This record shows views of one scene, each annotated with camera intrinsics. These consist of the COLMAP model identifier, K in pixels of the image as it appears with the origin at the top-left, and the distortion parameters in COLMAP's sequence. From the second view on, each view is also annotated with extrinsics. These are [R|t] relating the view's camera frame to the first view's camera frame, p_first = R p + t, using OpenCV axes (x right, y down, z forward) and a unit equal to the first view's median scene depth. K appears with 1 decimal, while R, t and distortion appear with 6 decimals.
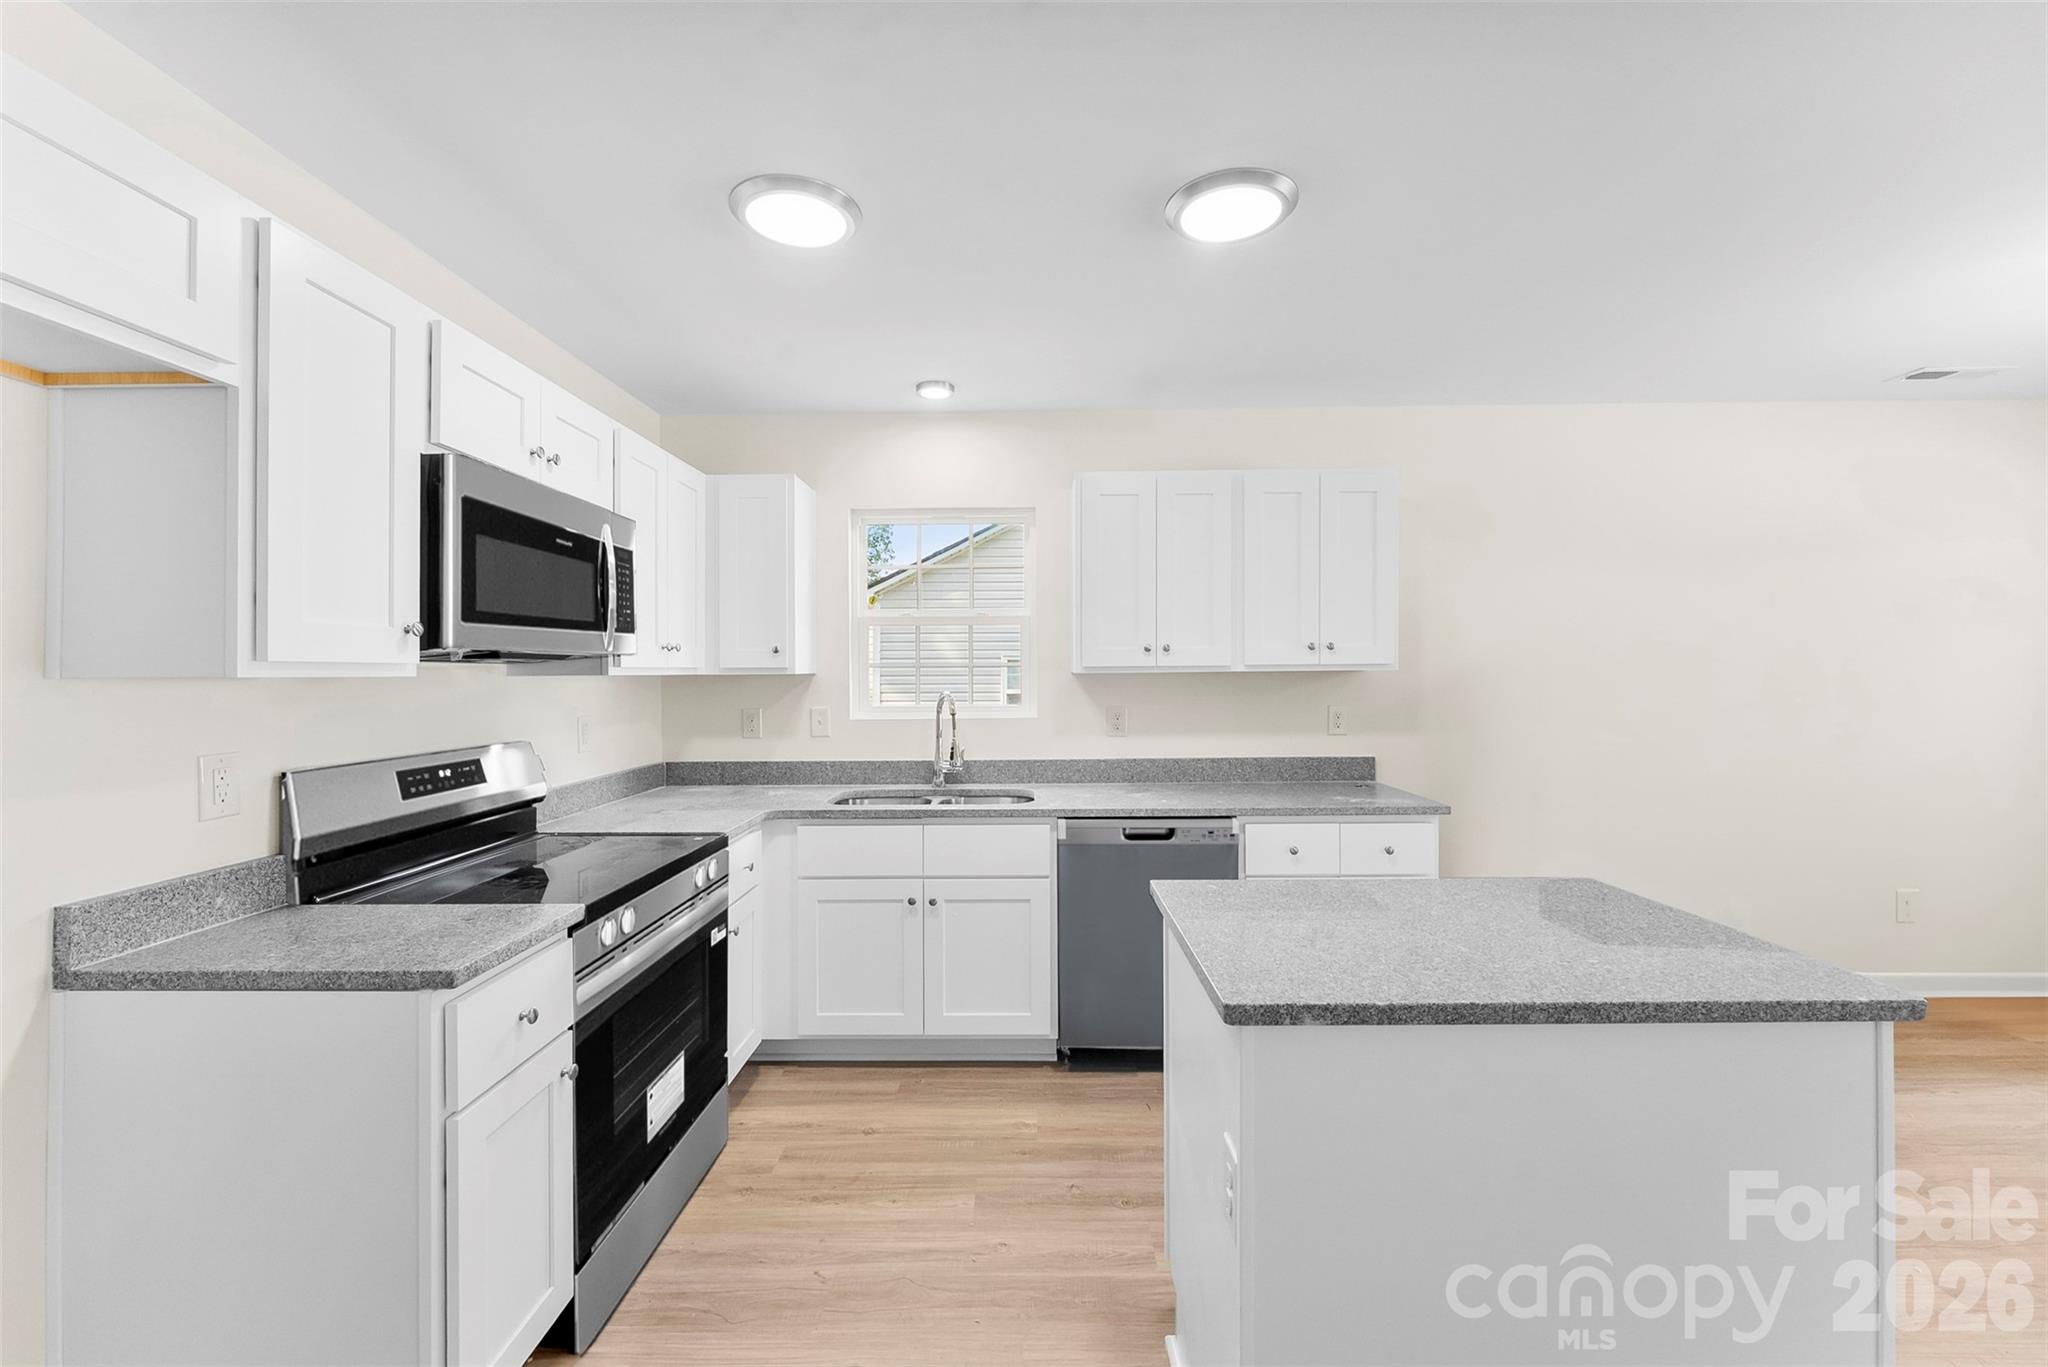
lens RADIAL K [[842.5, 0, 1026.6], [0, 842.5, 661.9], [0, 0, 1]] dist [0.001959, 0.000096]
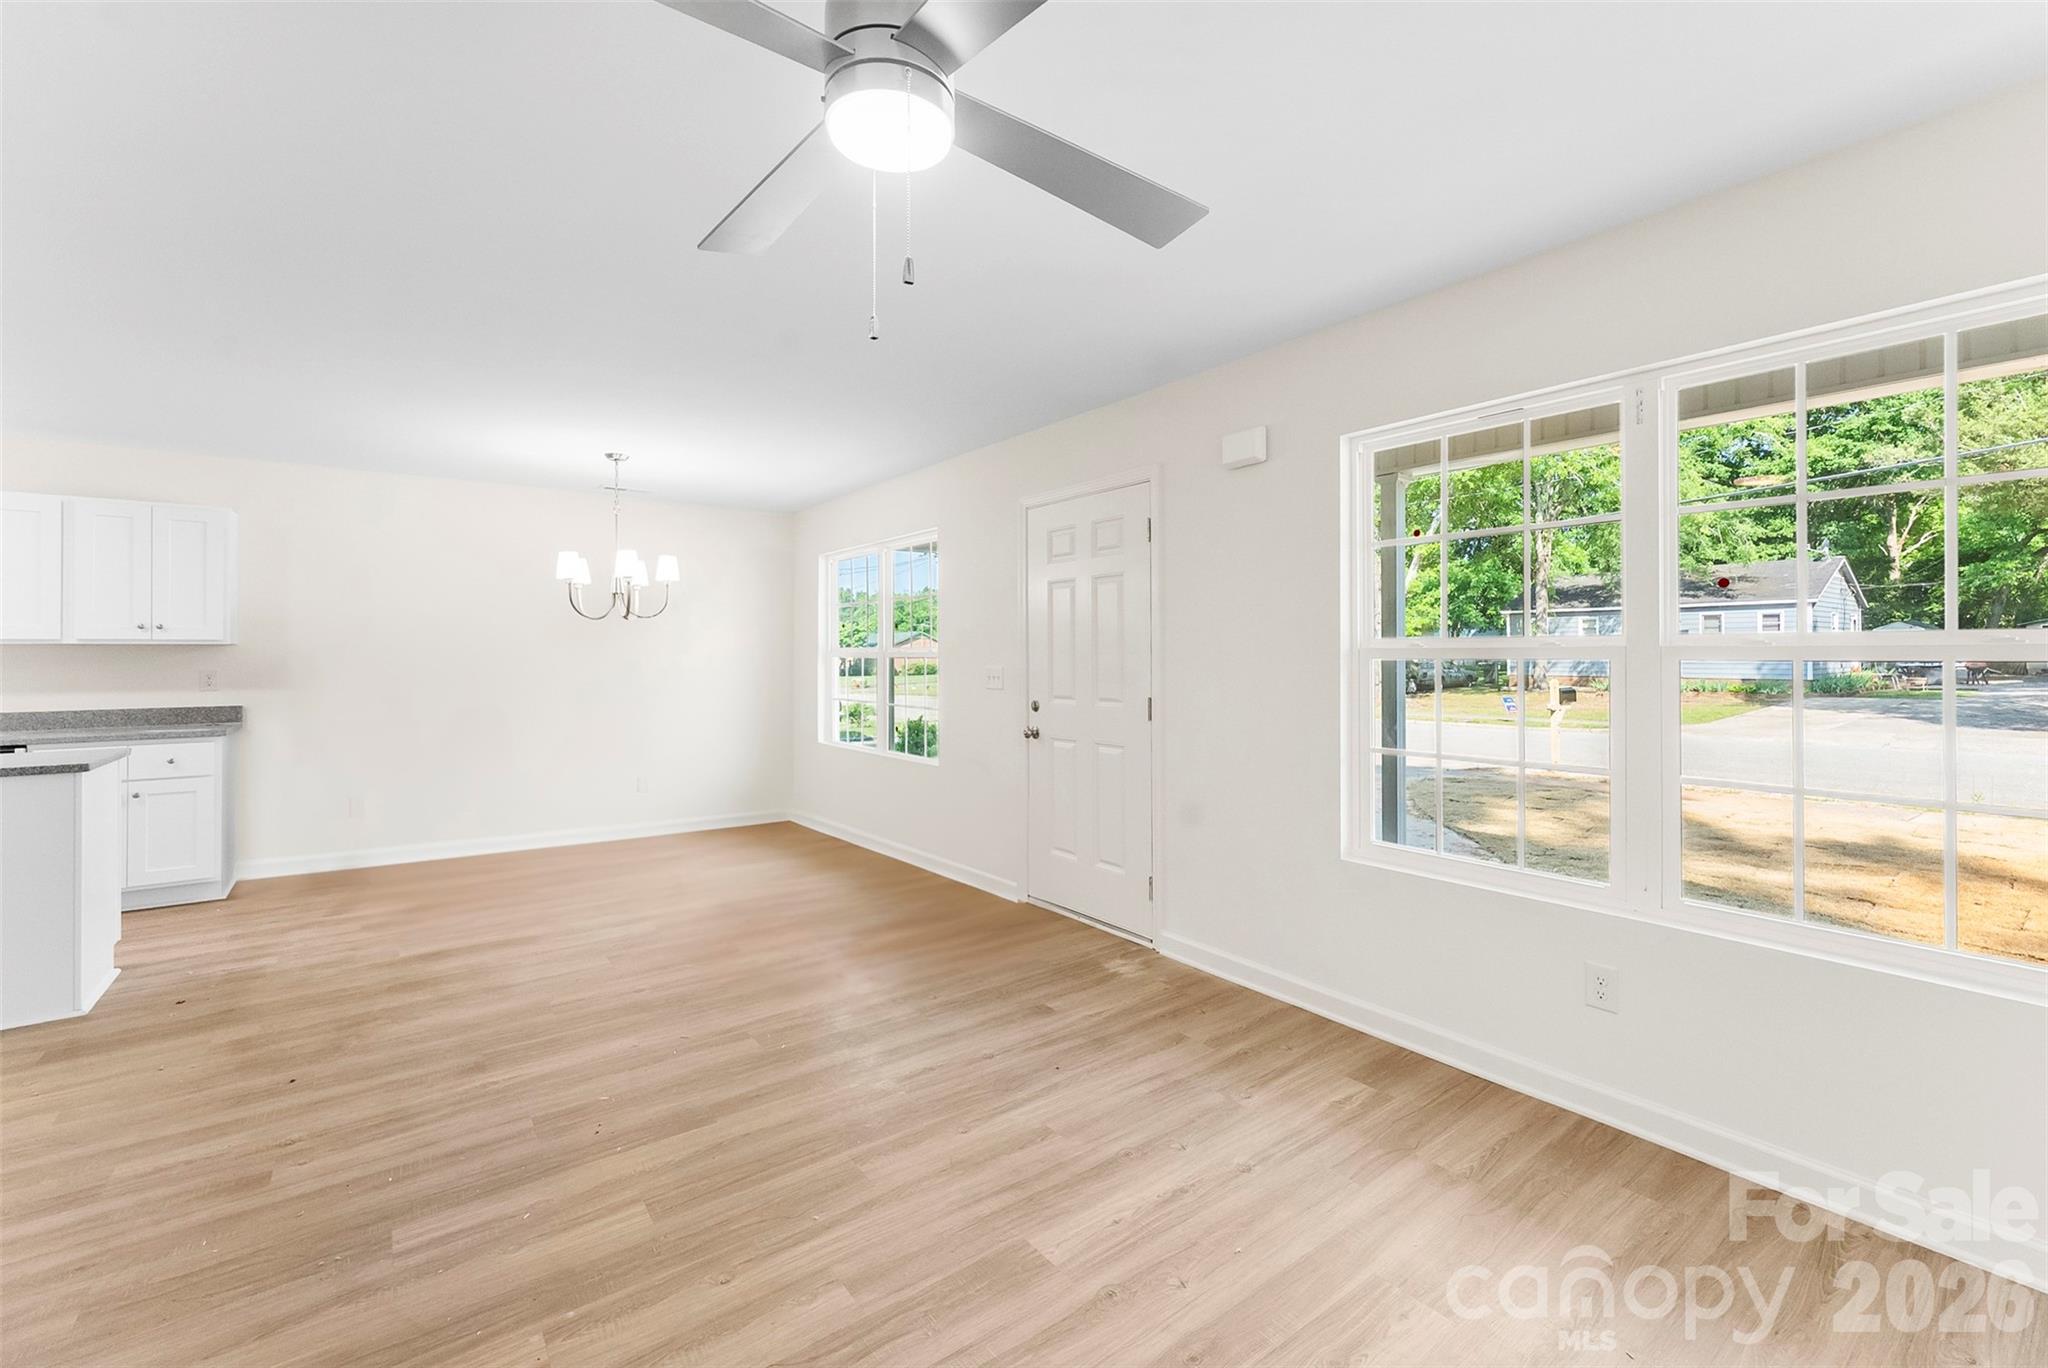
lens RADIAL K [[868.3, 0, 1046.3], [0, 868.3, 648.8], [0, 0, 1]] dist [-0.001369, -0.000220]
pose [[0.788250, 0.005592, 0.615330, 0.637703], [-0.008483, 0.999962, 0.001780, 0.003479], [-0.615297, -0.006623, 0.788267, -1.085583]]
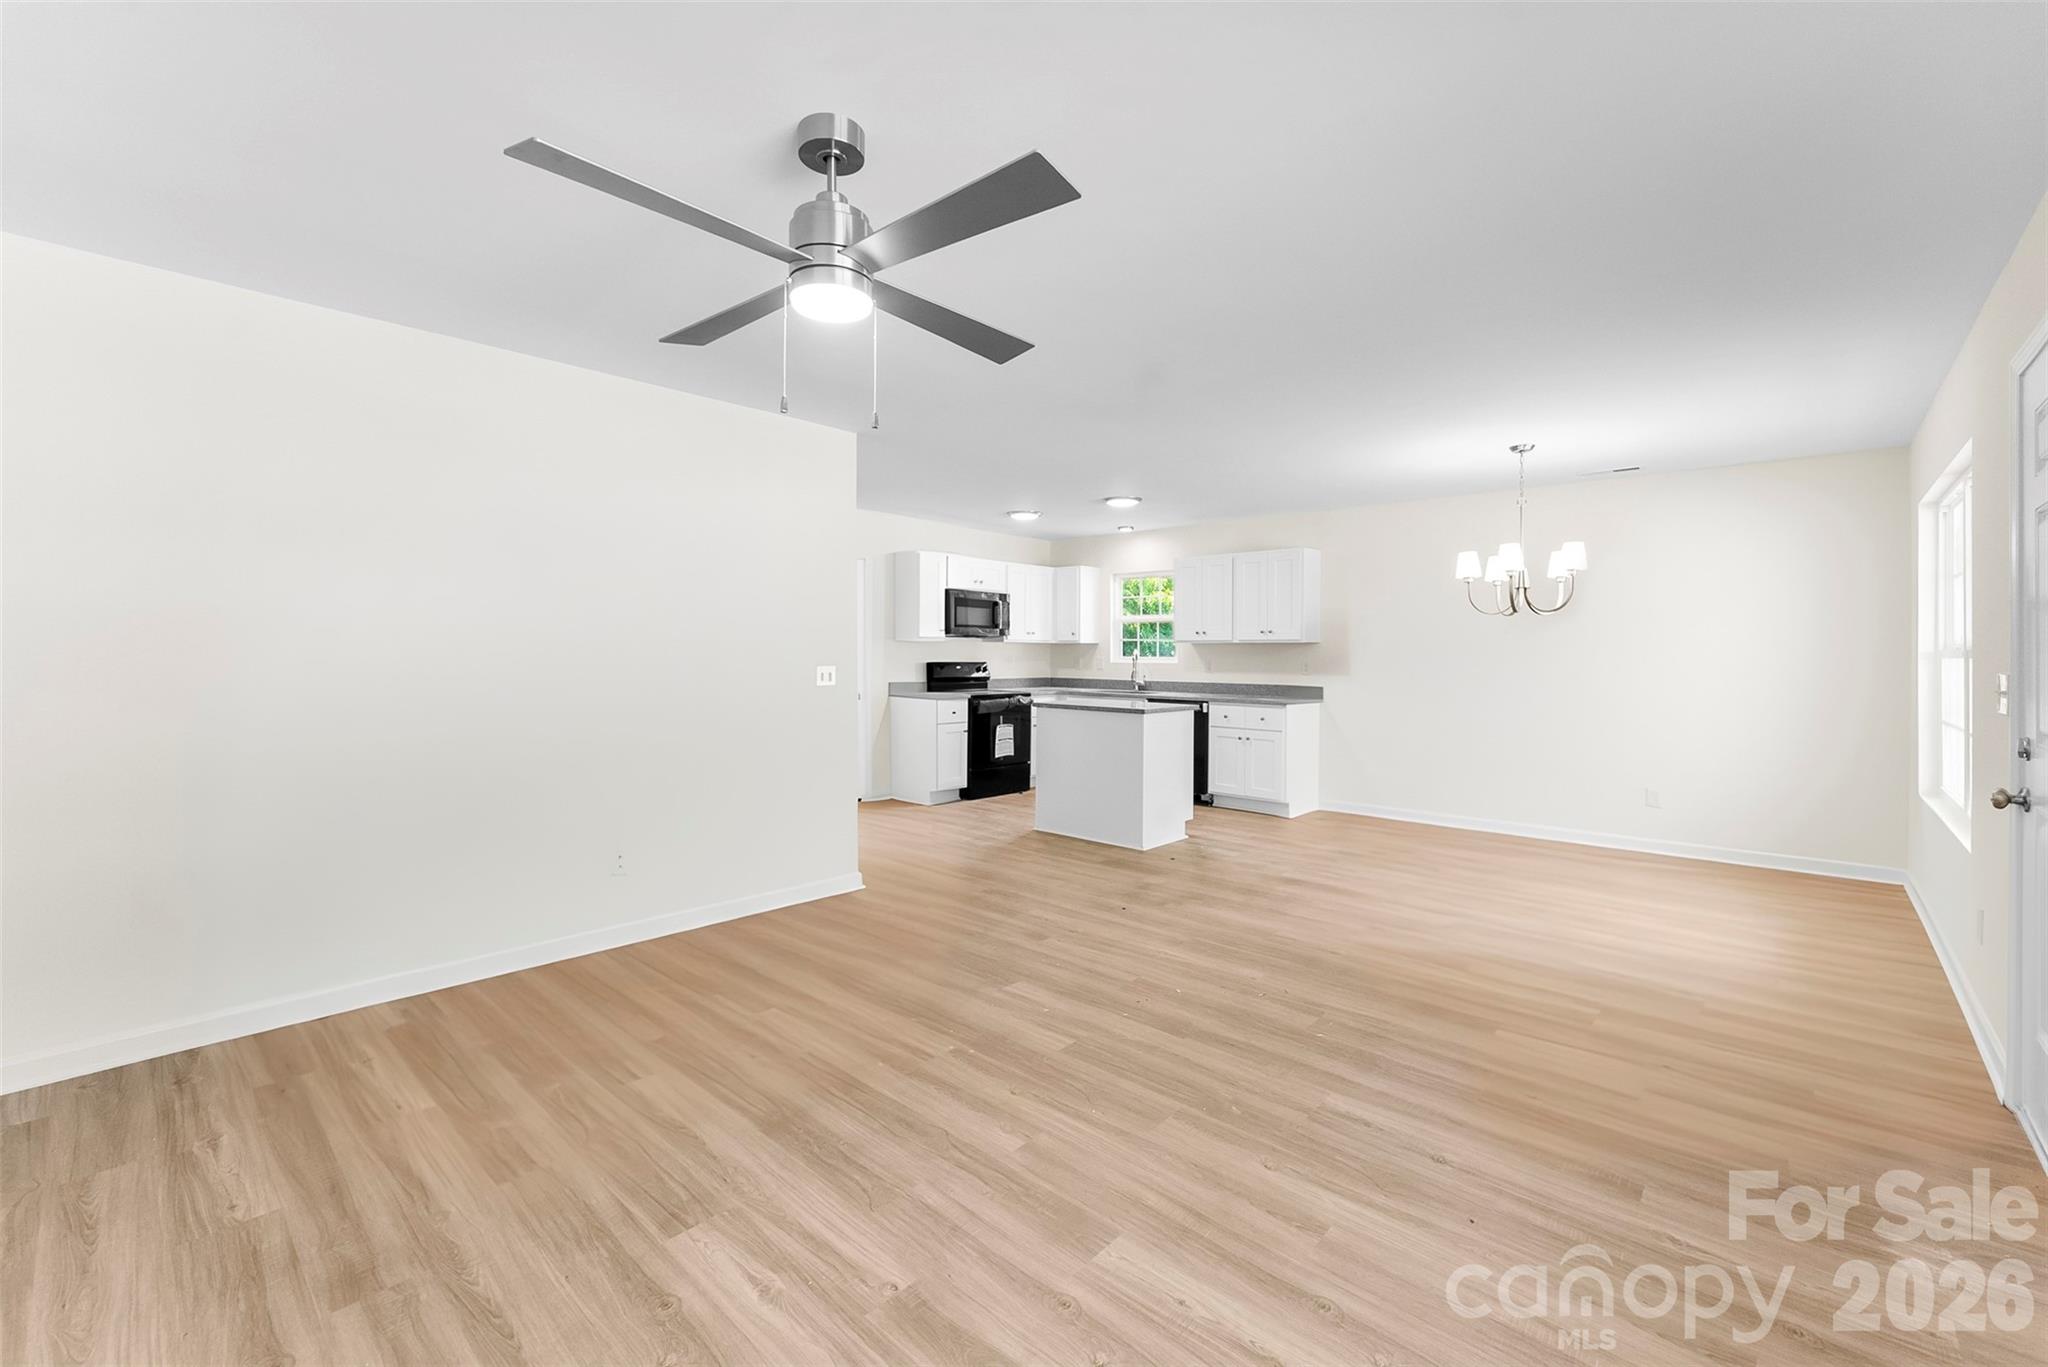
lens RADIAL K [[852.8, 0, 1017.9], [0, 852.8, 649.3], [0, 0, 1]] dist [-0.001394, -0.000197]
pose [[0.741297, 0.010333, -0.671098, 1.358913], [-0.004220, 0.999933, 0.010734, 0.006845], [0.671164, -0.005125, 0.741291, -1.084078]]
